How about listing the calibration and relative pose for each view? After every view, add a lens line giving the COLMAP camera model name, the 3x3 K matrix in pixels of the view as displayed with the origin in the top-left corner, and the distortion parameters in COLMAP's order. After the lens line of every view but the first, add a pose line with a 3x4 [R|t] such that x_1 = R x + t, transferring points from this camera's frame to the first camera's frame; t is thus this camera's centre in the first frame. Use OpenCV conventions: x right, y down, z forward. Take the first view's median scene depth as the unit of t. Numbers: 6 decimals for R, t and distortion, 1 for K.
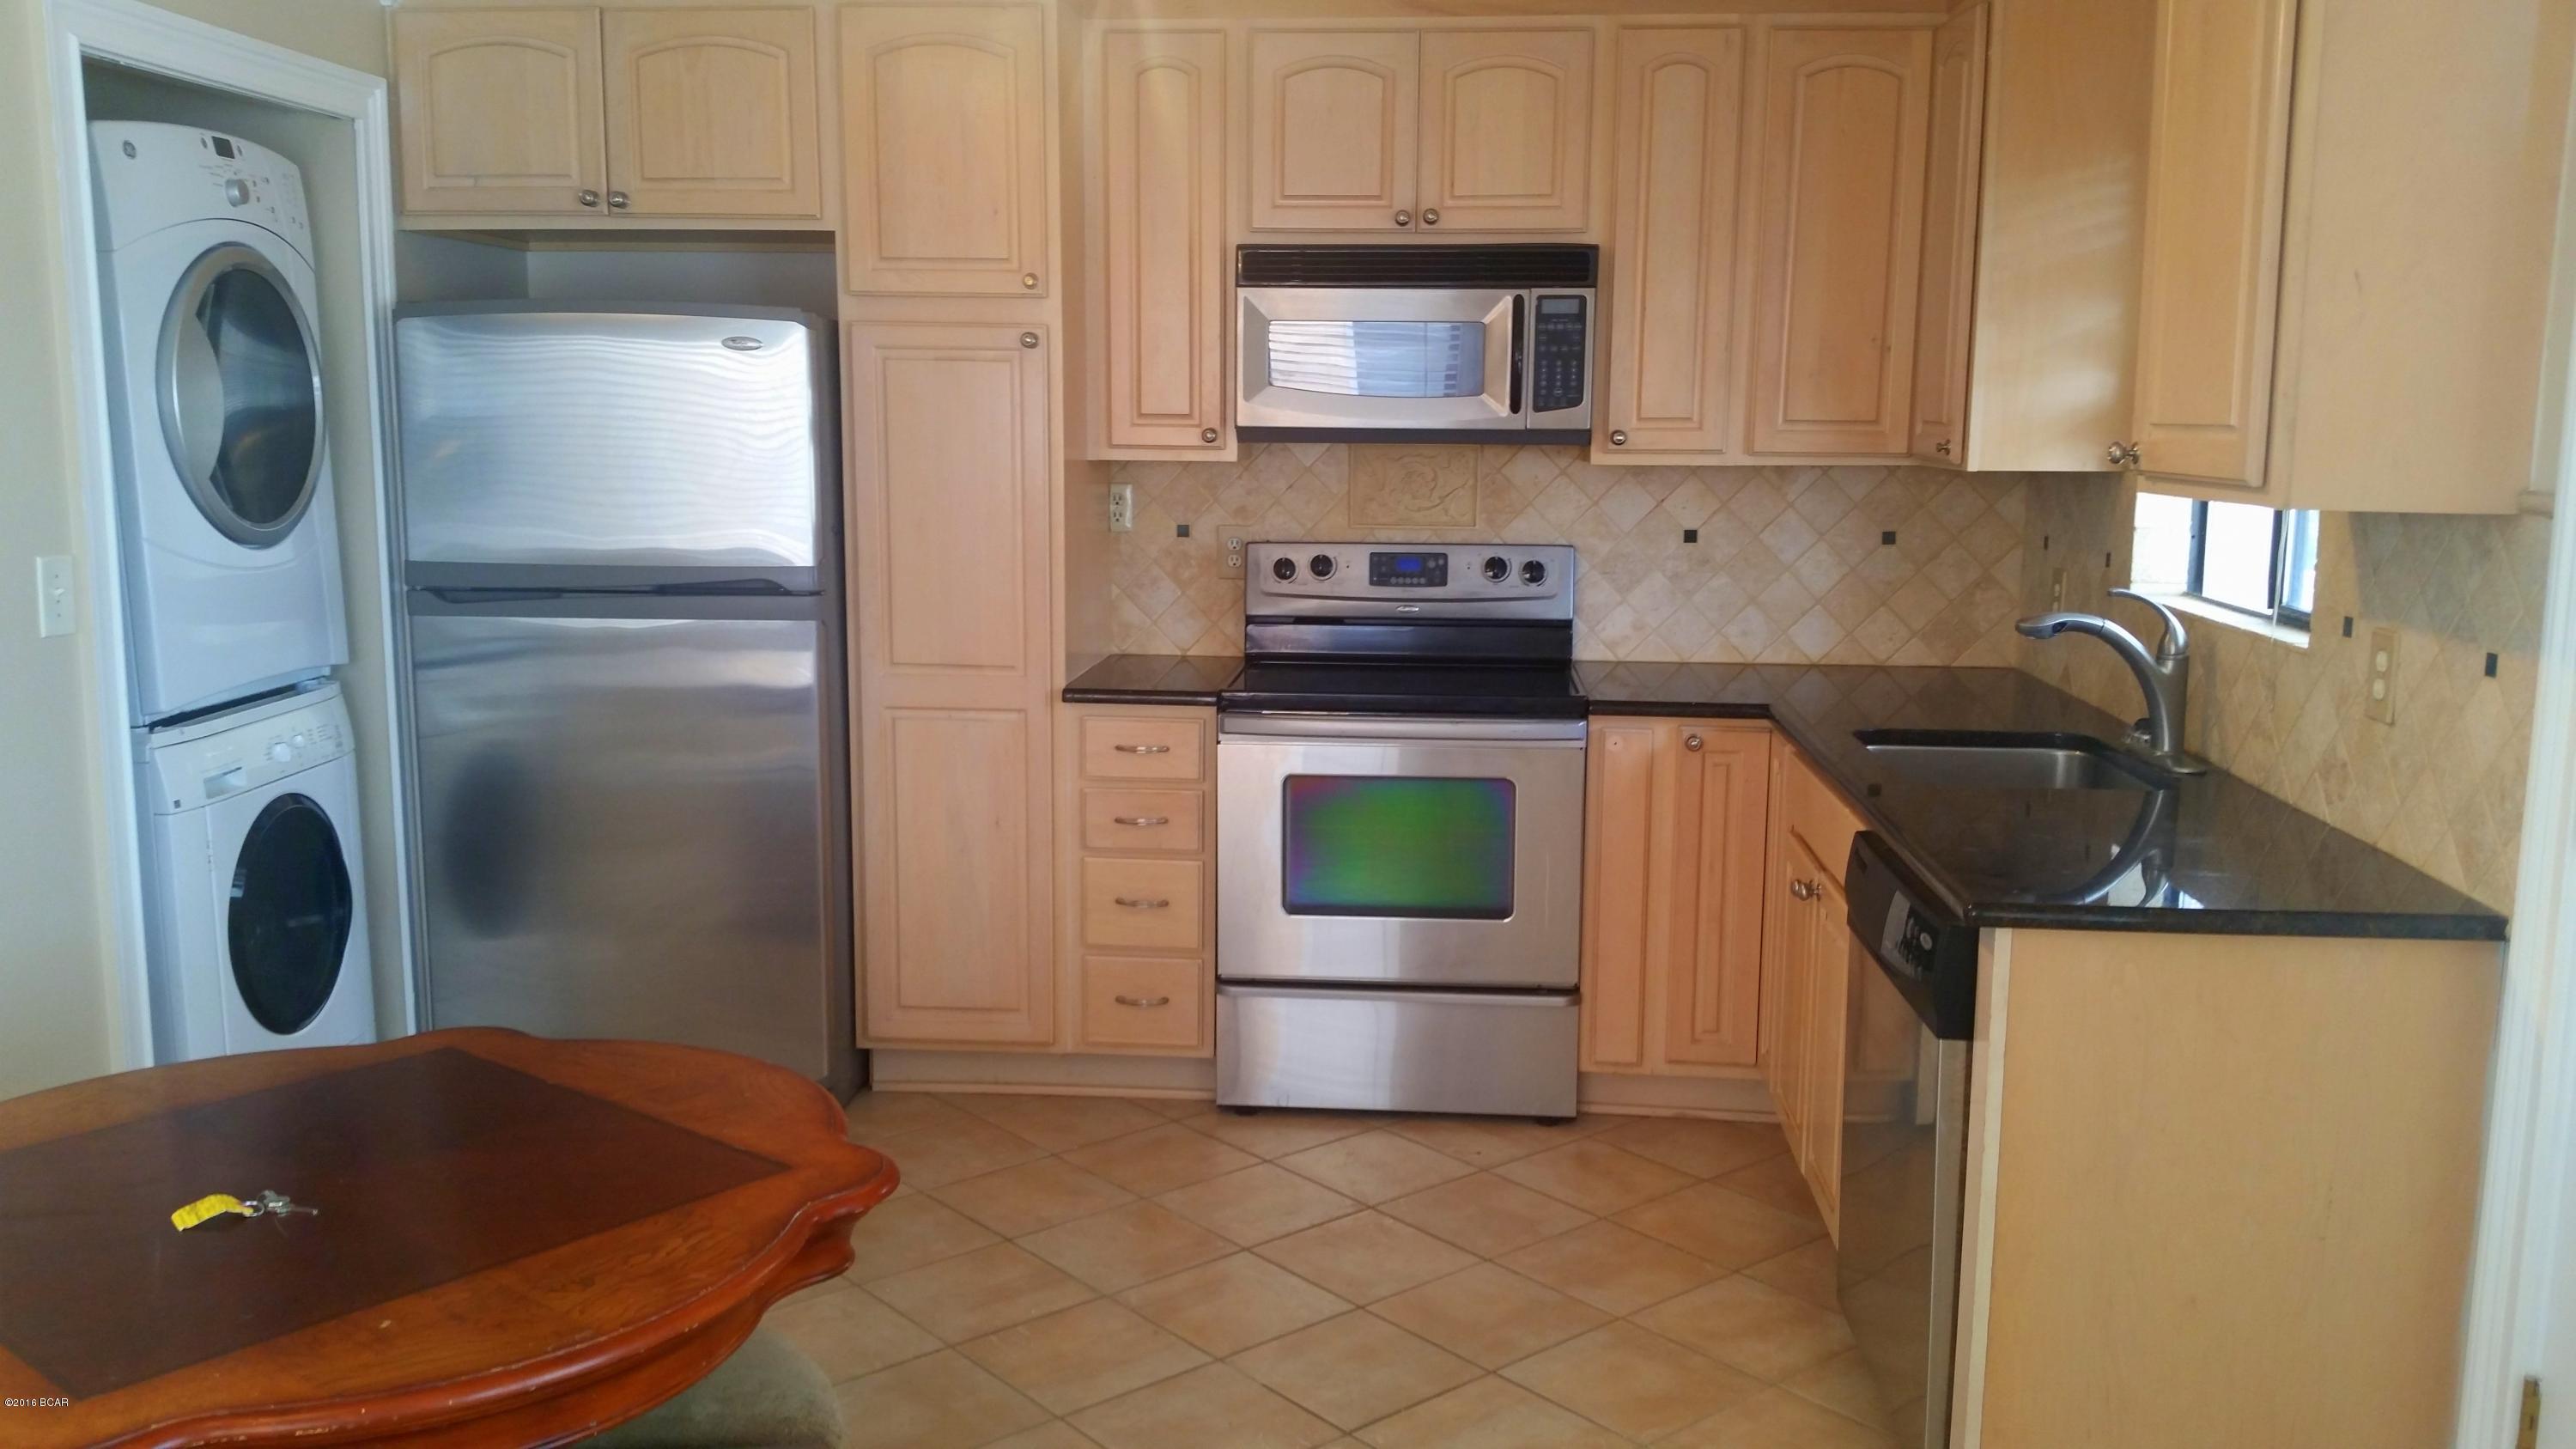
lens RADIAL K [[2084.7, 0, 1287.3], [0, 2084.7, 739.7], [0, 0, 1]] dist [0.163050, -0.328282]
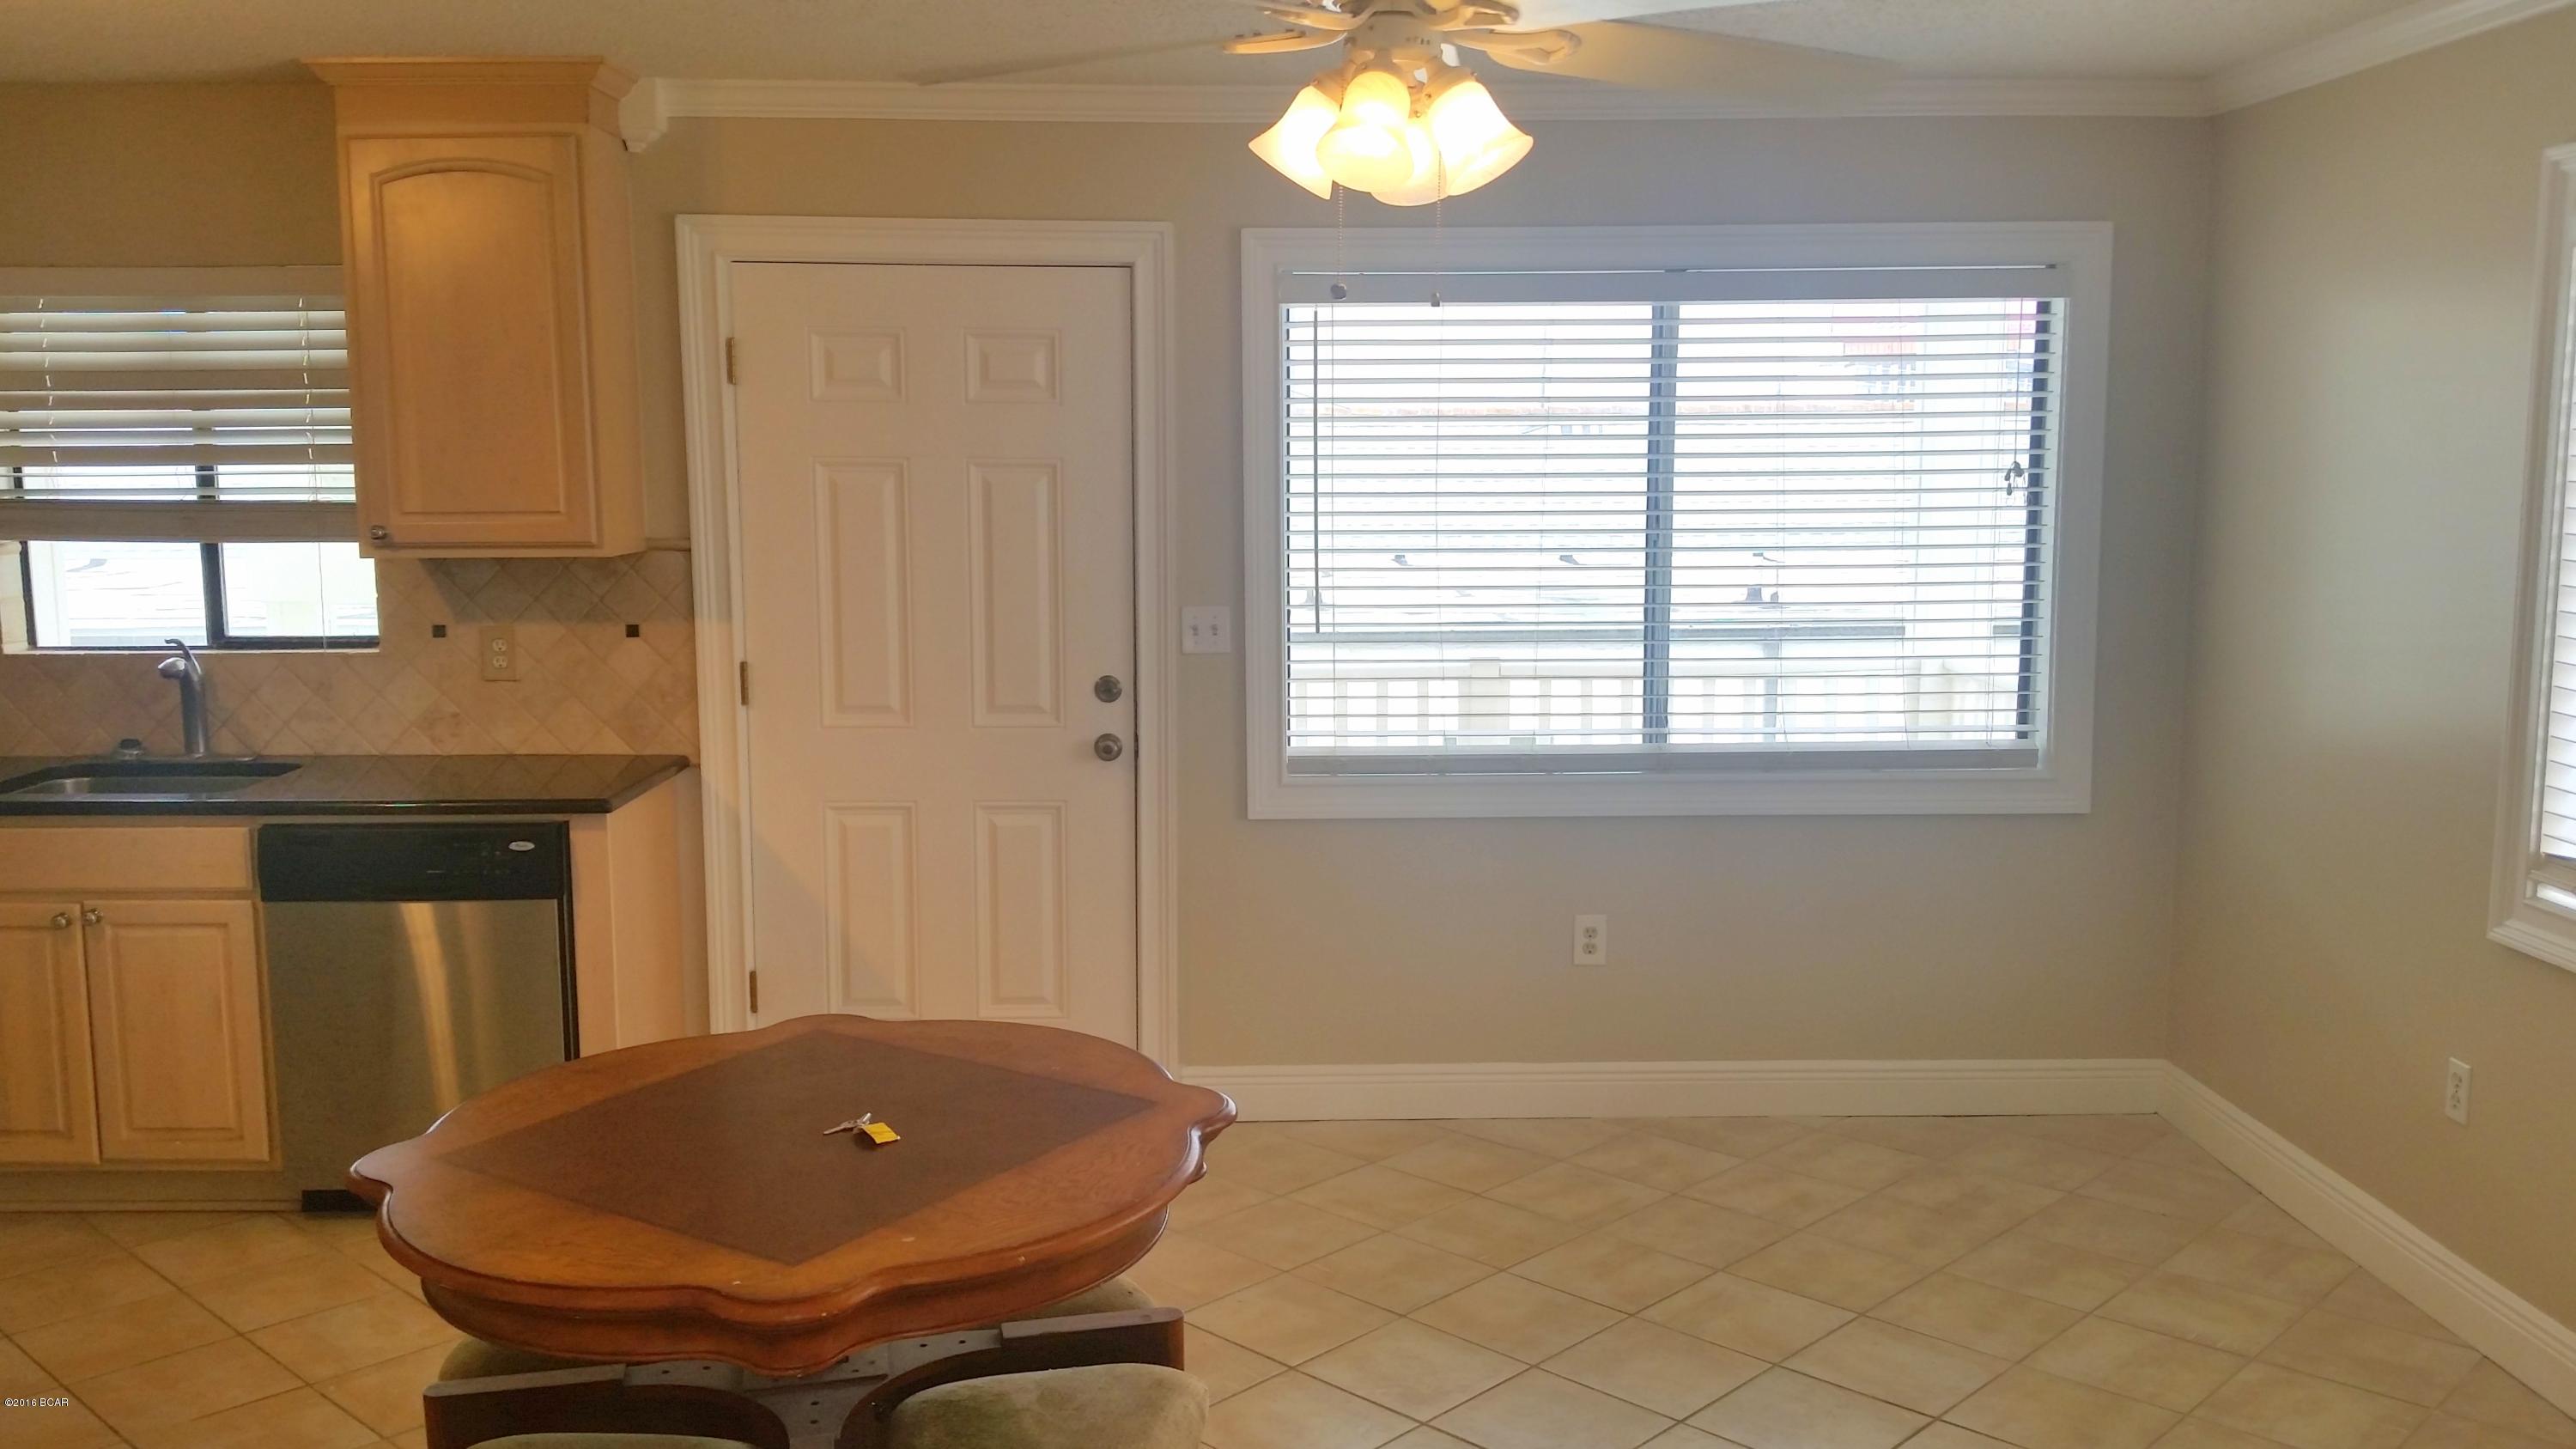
lens RADIAL K [[2084.7, 0, 1287.3], [0, 2084.7, 739.7], [0, 0, 1]] dist [0.163050, -0.328282]
pose [[-0.098530, -0.150072, 0.983753, -0.778432], [0.162756, 0.972822, 0.164706, -0.089253], [-0.981734, 0.176341, -0.071427, 0.327136]]
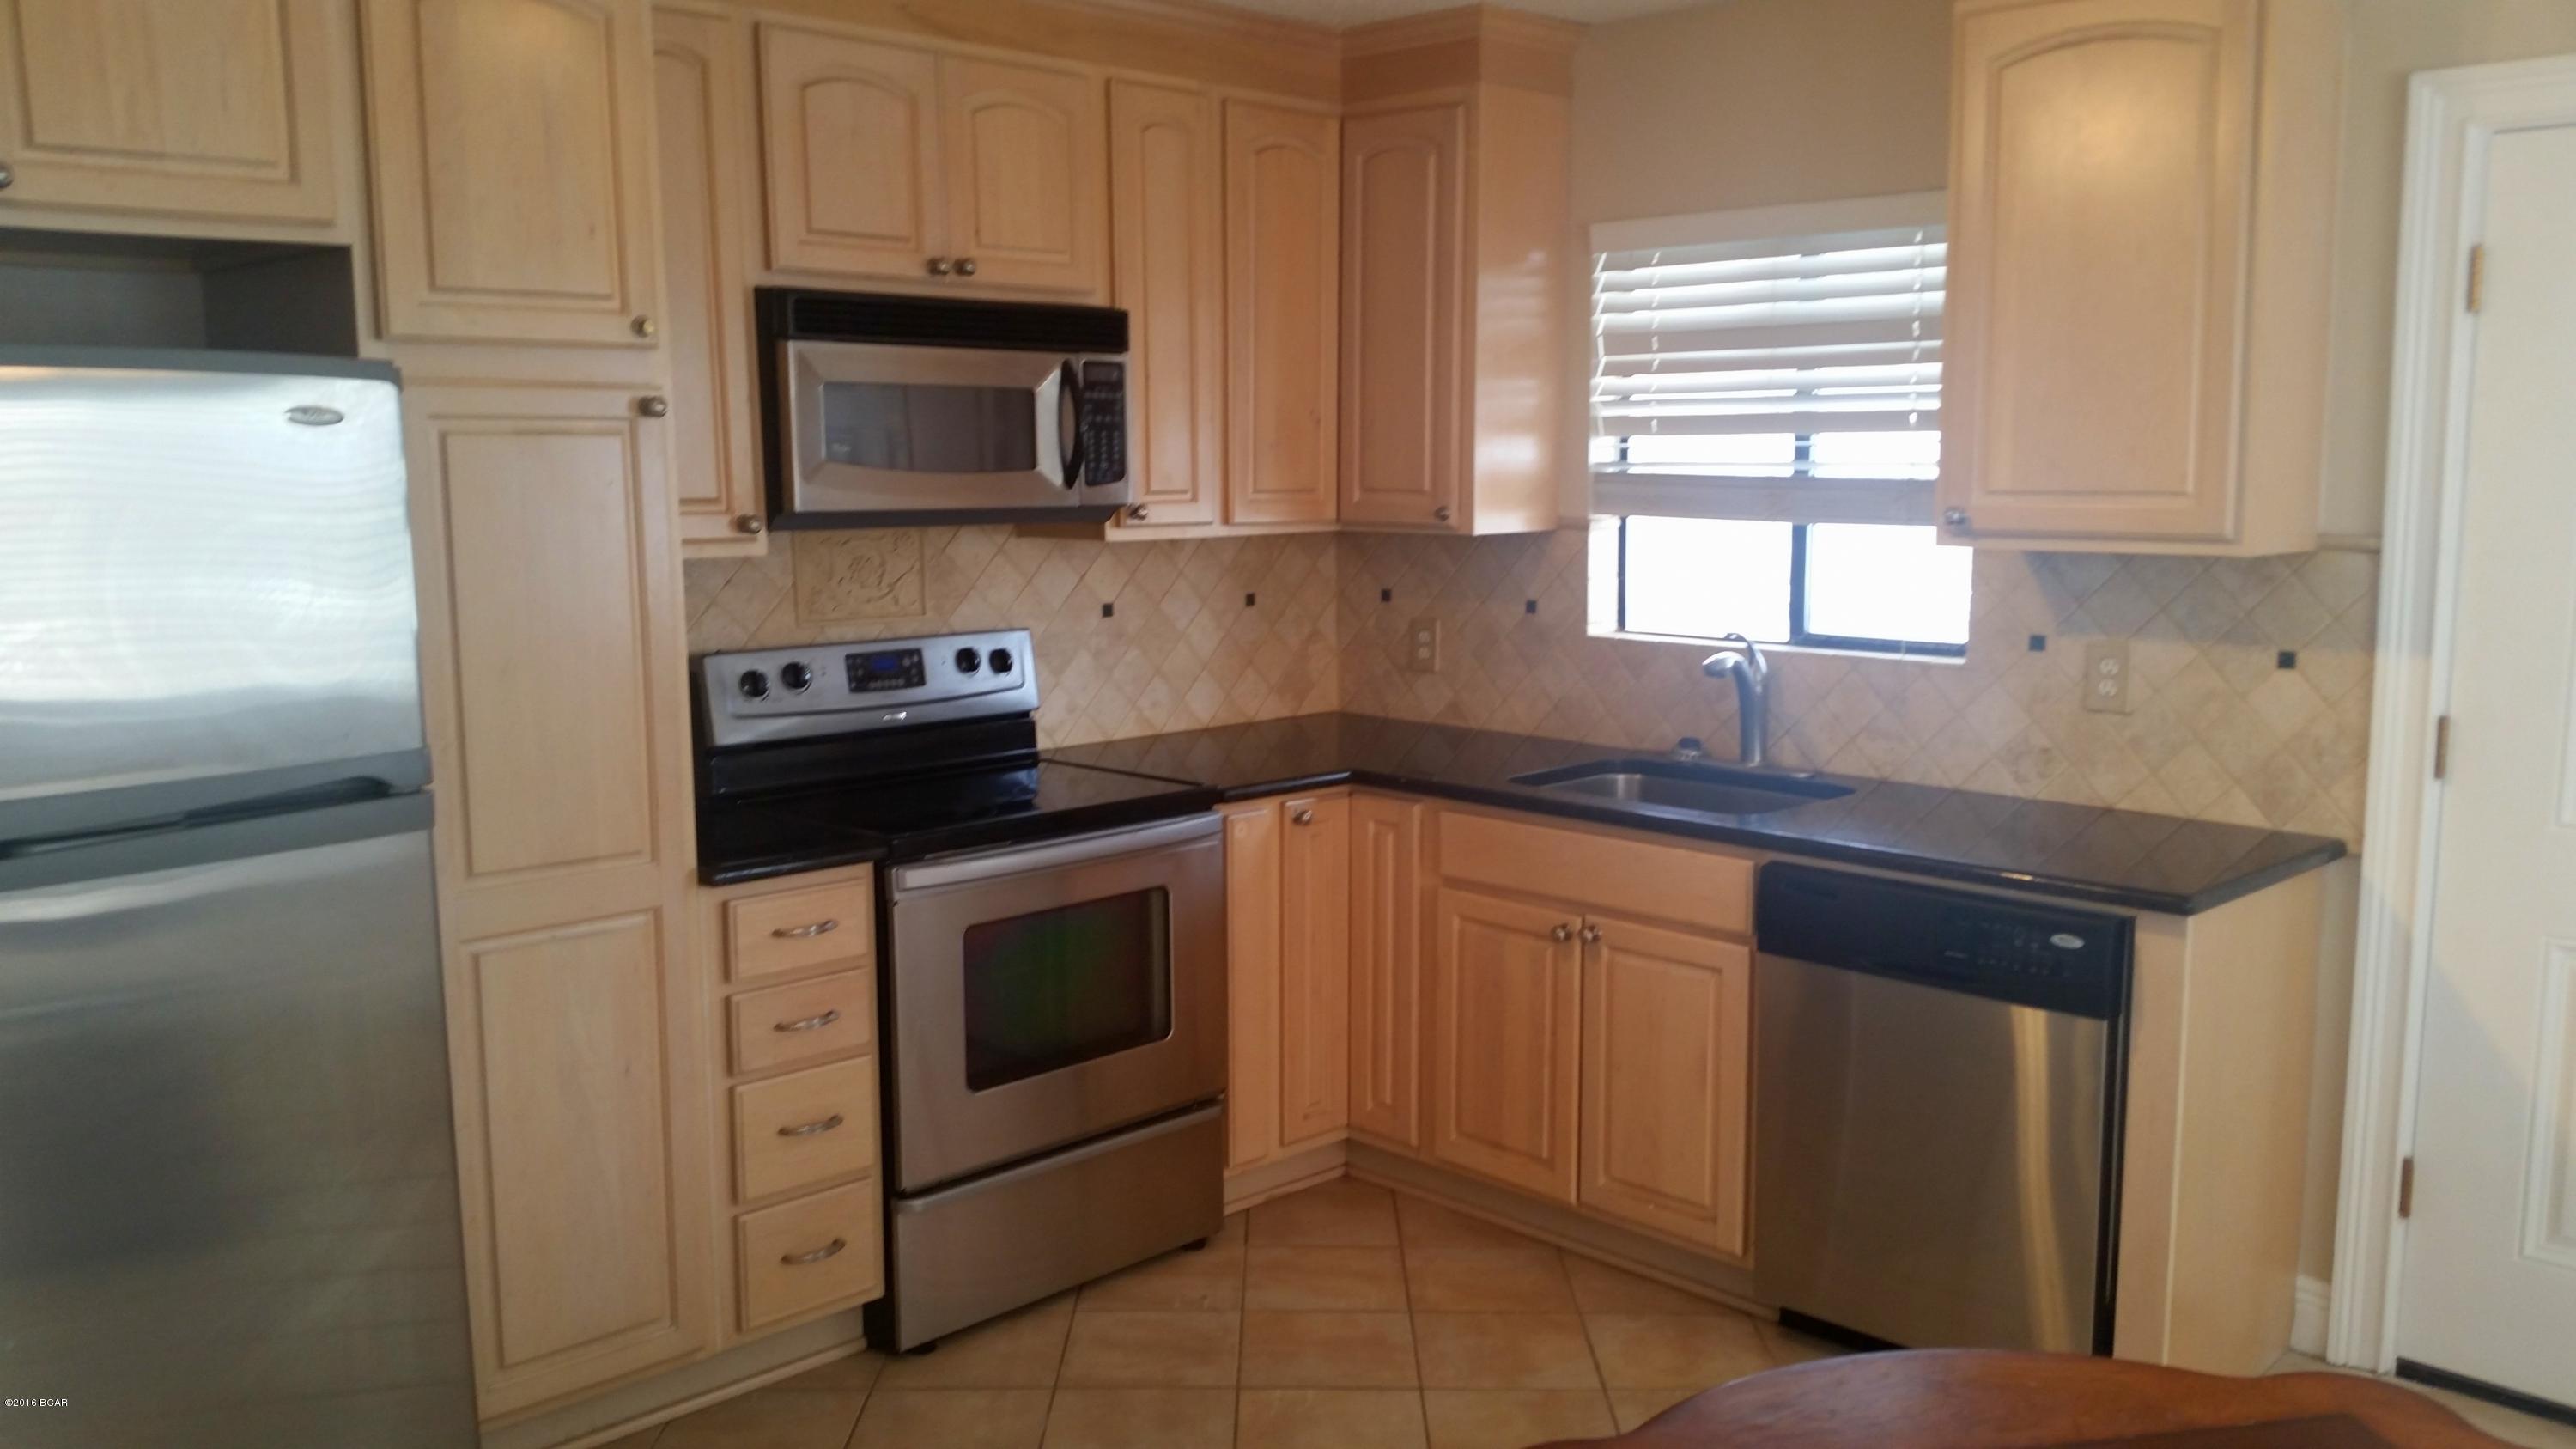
lens RADIAL K [[2084.7, 0, 1287.3], [0, 2084.7, 739.7], [0, 0, 1]] dist [0.163050, -0.328282]
pose [[0.650900, -0.117474, 0.750020, -0.506592], [0.129849, 0.990624, 0.042471, -0.072112], [-0.747977, 0.069745, 0.660051, 0.328055]]
